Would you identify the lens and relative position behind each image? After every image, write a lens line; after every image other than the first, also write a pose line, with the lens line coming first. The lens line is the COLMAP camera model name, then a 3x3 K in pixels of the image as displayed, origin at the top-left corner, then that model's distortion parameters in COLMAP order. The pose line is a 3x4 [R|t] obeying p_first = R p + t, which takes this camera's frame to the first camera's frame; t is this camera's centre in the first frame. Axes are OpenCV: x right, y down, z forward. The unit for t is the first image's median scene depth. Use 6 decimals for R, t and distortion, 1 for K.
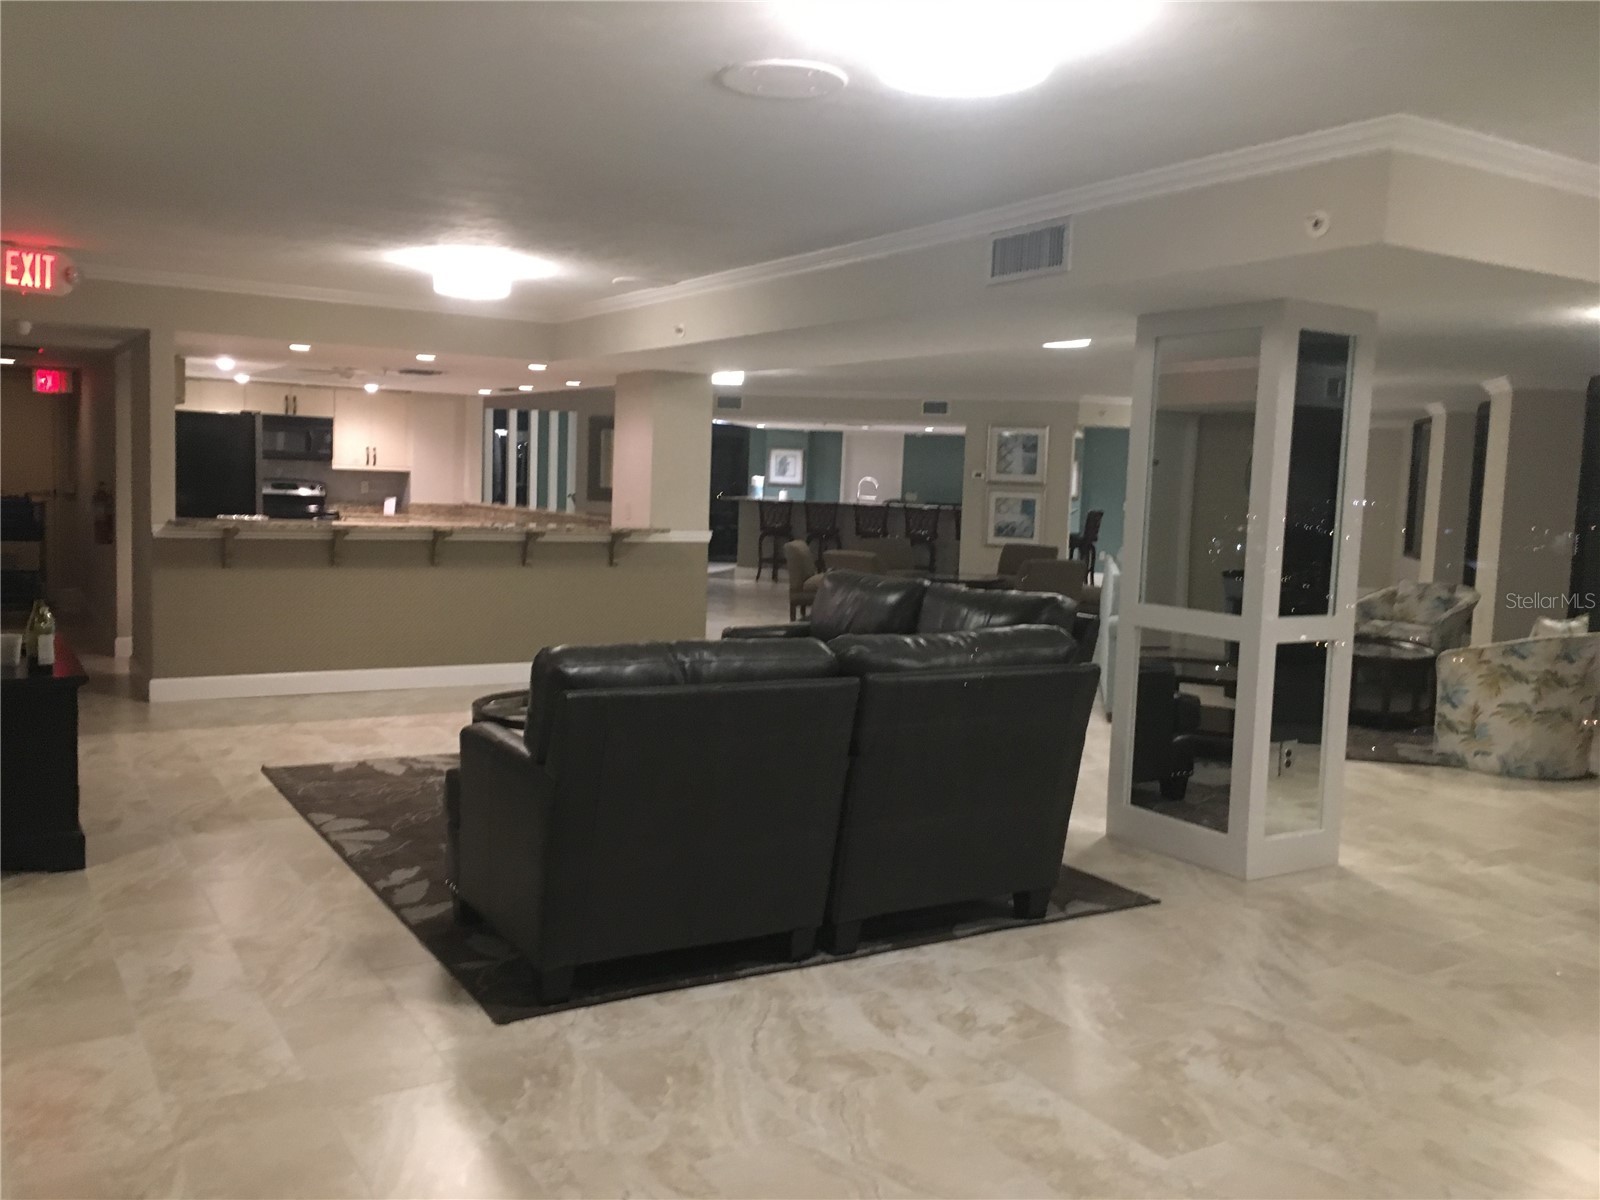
lens RADIAL K [[1347.7, 0, 794.9], [0, 1347.7, 592.7], [0, 0, 1]] dist [0.062191, -0.039907]
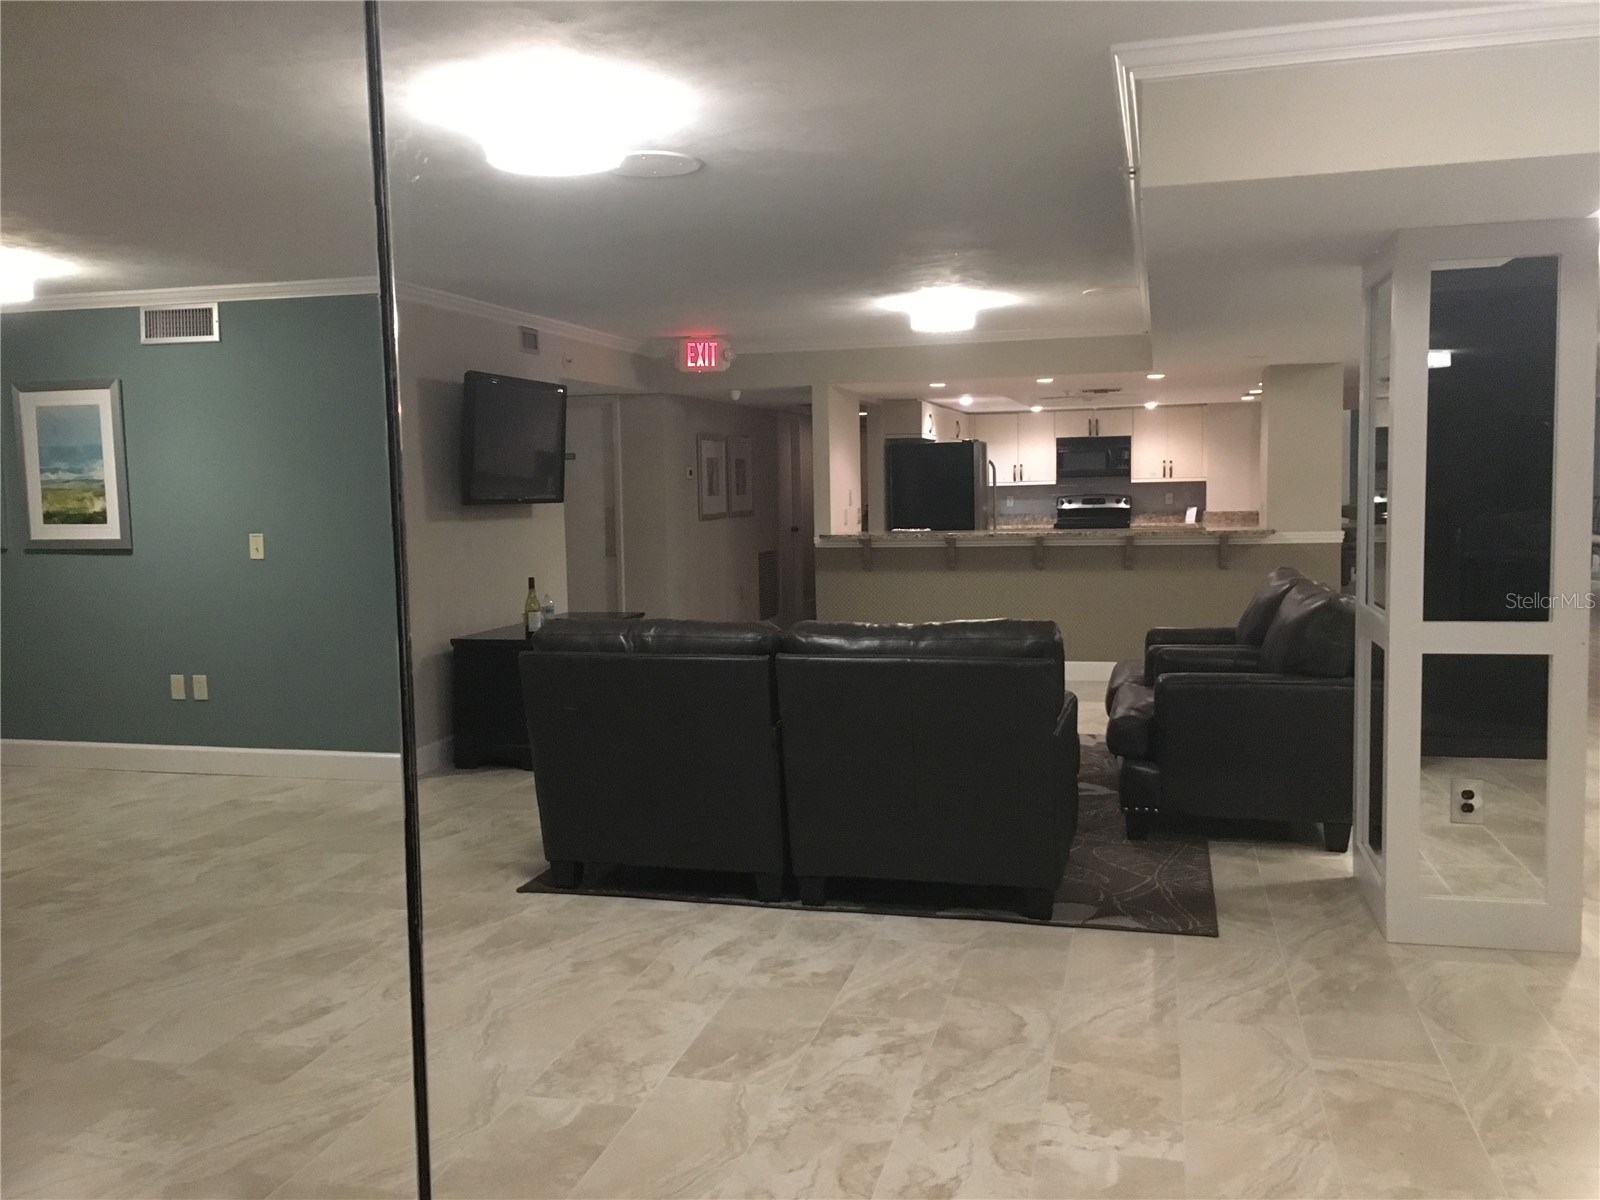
lens RADIAL K [[1347.7, 0, 805.9], [0, 1347.7, 595.0], [0, 0, 1]] dist [0.062191, -0.039907]
pose [[0.697754, 0.010853, -0.716255, 0.864308], [-0.016616, 0.999861, -0.001036, 0.011821], [0.716145, 0.012624, 0.697837, 0.219876]]
